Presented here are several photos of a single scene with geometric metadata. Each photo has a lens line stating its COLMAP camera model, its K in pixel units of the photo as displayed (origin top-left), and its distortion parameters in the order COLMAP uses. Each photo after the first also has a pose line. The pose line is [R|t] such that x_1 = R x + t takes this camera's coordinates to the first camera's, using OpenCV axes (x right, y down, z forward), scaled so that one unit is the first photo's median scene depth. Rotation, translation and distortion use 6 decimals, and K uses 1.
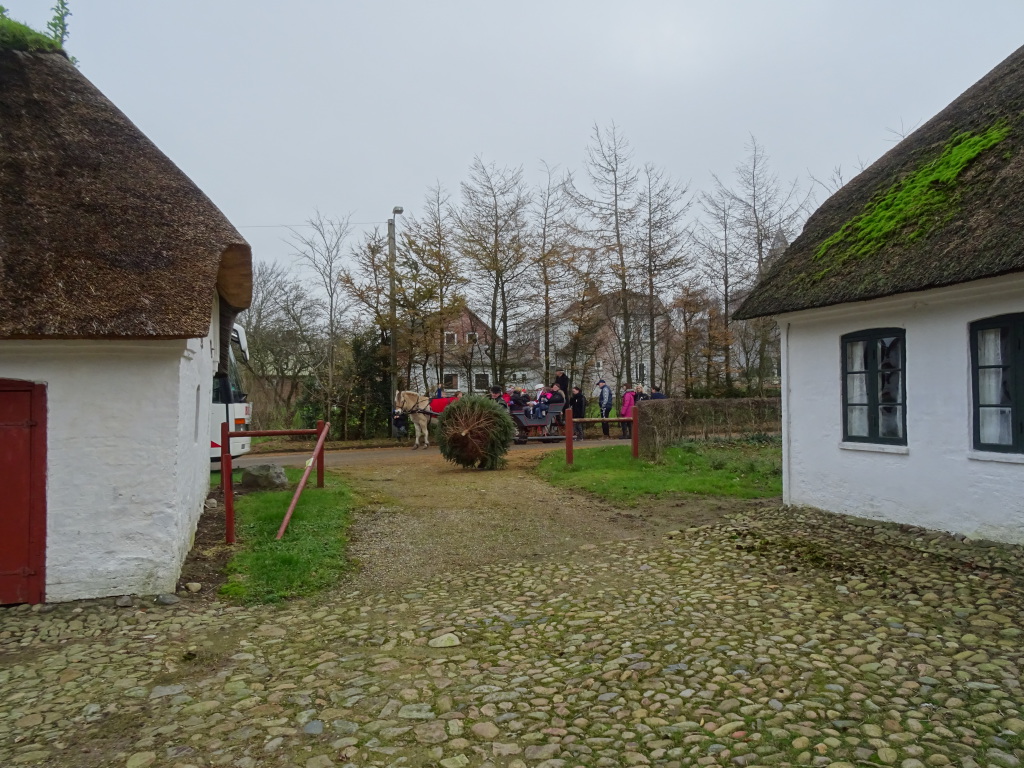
lens RADIAL K [[780.1, 0, 512.8], [0, 780.1, 382.4], [0, 0, 1]] dist [0.012460, 0.011117]
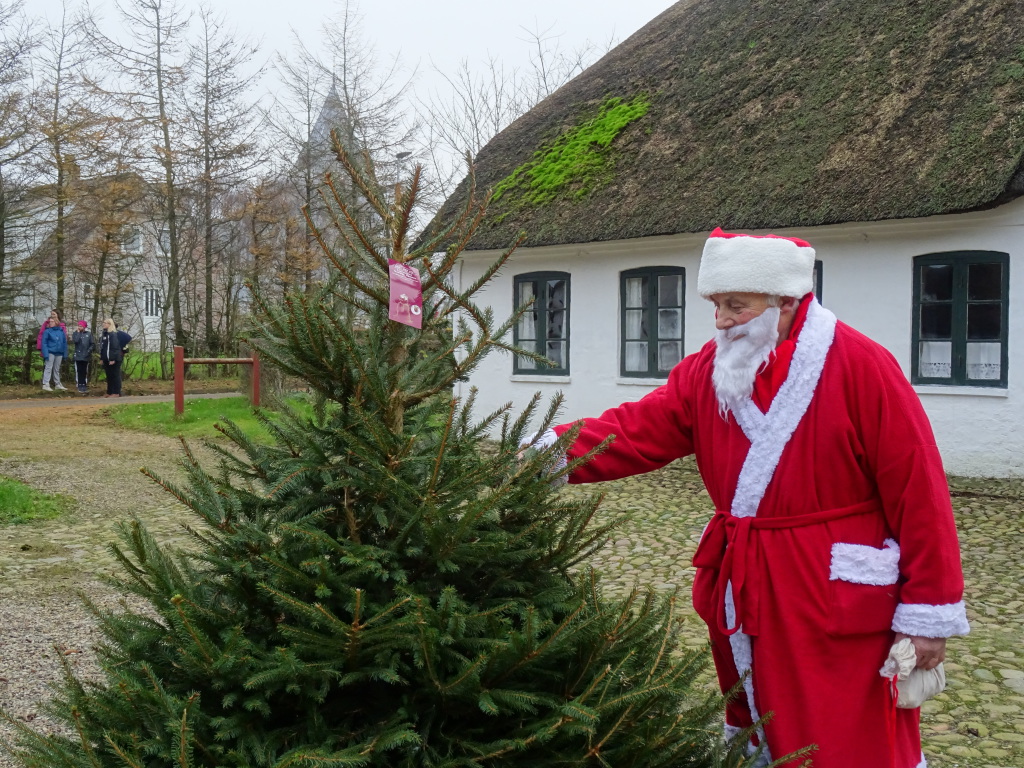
lens RADIAL K [[1319.2, 0, 512.0], [0, 1319.2, 378.5], [0, 0, 1]] dist [0.015423, 0.000000]
pose [[0.885639, 0.003313, 0.464363, -0.429809], [-0.023053, 0.999055, 0.036840, 0.014581], [-0.463802, -0.043332, 0.884878, -0.614989]]
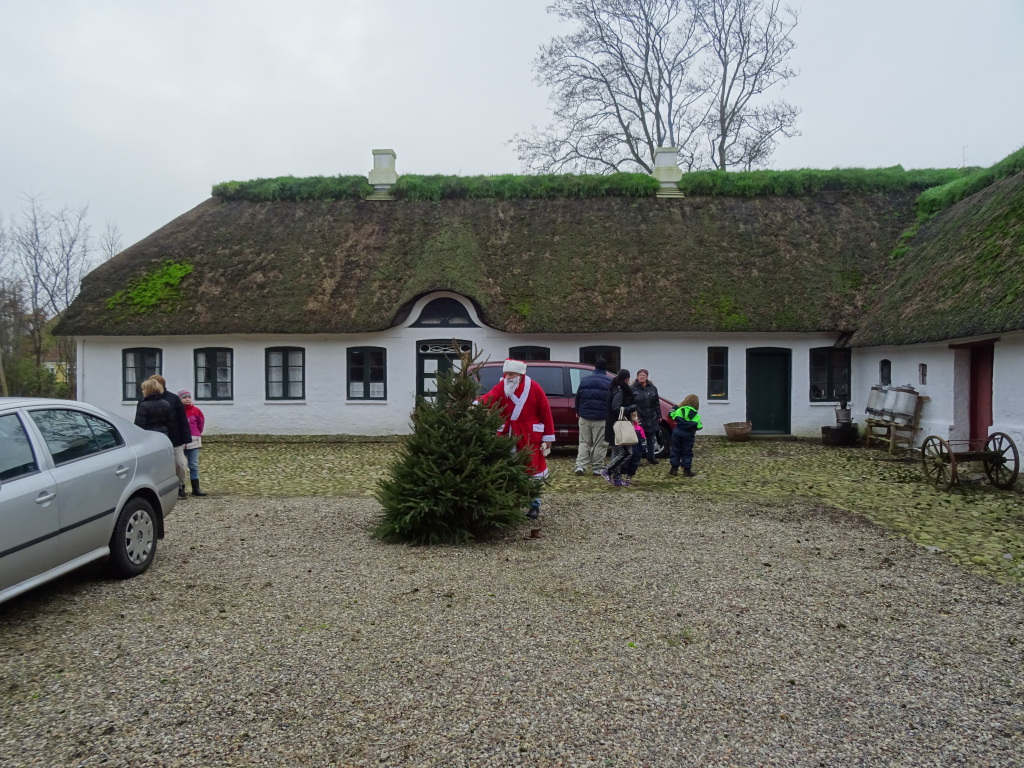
lens RADIAL K [[780.1, 0, 515.4], [0, 780.1, 385.4], [0, 0, 1]] dist [0.012460, 0.011117]
pose [[0.337732, 0.008145, 0.941207, -1.181038], [-0.017726, 0.999840, -0.002292, 0.021864], [-0.941075, -0.015910, 0.337823, -0.667148]]
